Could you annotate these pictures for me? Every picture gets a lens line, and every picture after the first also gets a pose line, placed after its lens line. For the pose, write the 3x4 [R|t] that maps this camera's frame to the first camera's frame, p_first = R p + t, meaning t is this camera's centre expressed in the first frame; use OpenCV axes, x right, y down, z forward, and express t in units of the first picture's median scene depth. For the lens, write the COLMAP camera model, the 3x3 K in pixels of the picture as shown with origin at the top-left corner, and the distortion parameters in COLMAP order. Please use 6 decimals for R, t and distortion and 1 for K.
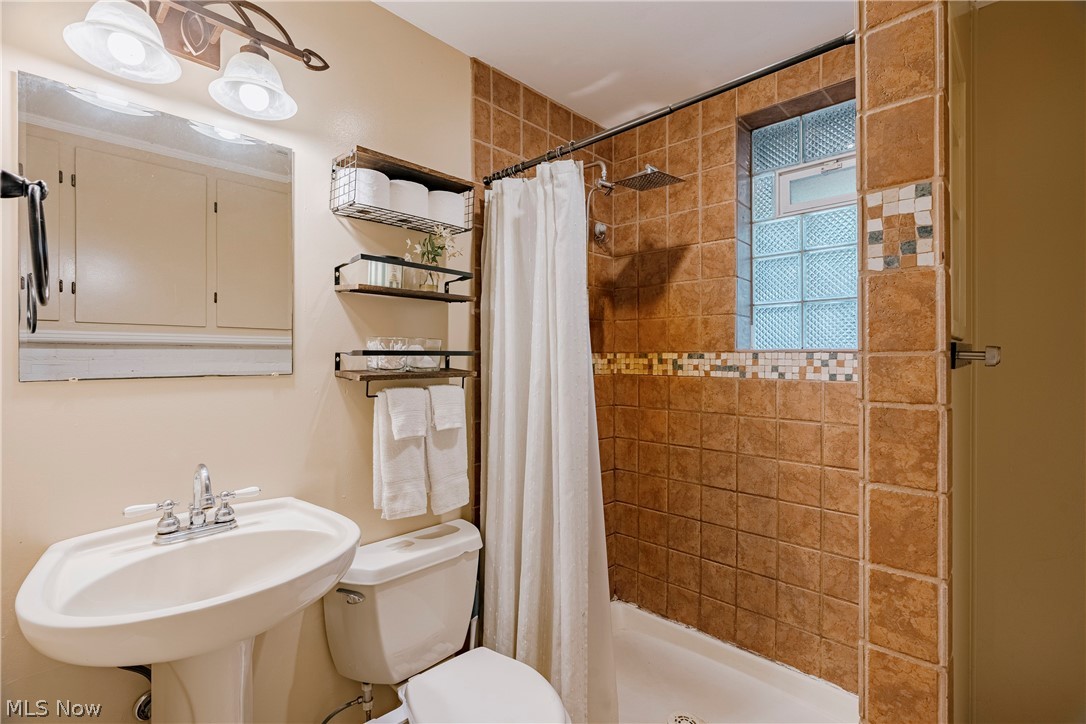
lens RADIAL K [[476.6, 0, 566.6], [0, 476.6, 359.0], [0, 0, 1]] dist [-0.005839, 0.000605]
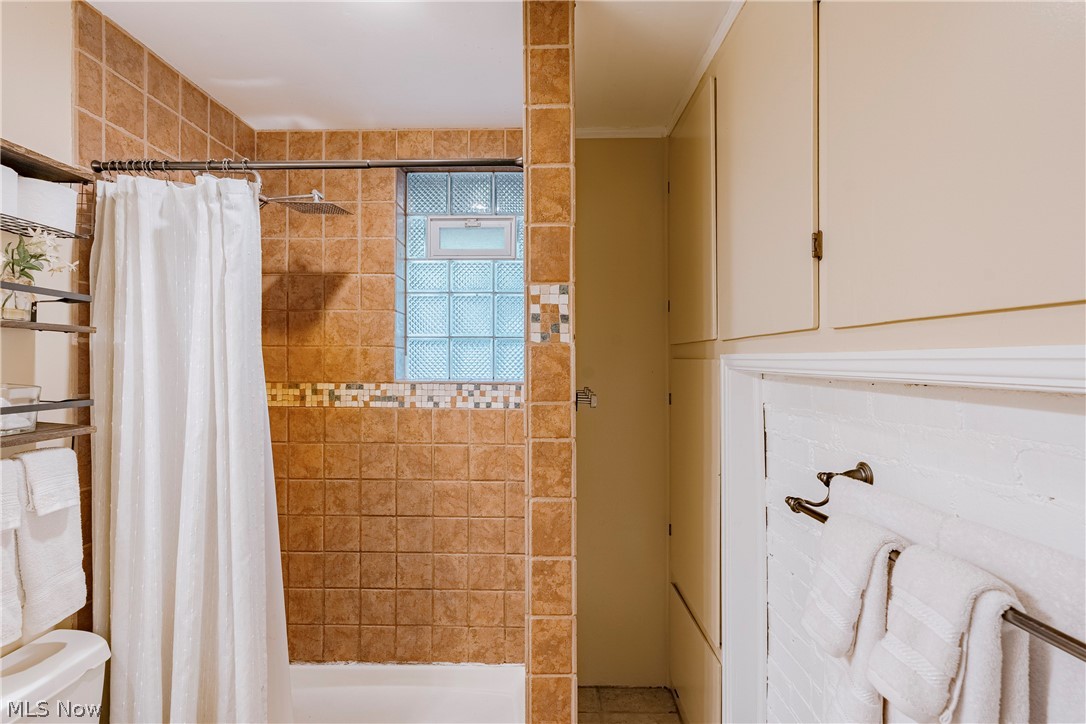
lens RADIAL K [[498.9, 0, 542.5], [0, 498.9, 364.8], [0, 0, 1]] dist [-0.002761, 0.000571]
pose [[0.751729, 0.008349, 0.659419, -0.143564], [-0.005551, 0.999965, -0.006333, -0.056183], [-0.659449, 0.001101, 0.751749, -0.048489]]
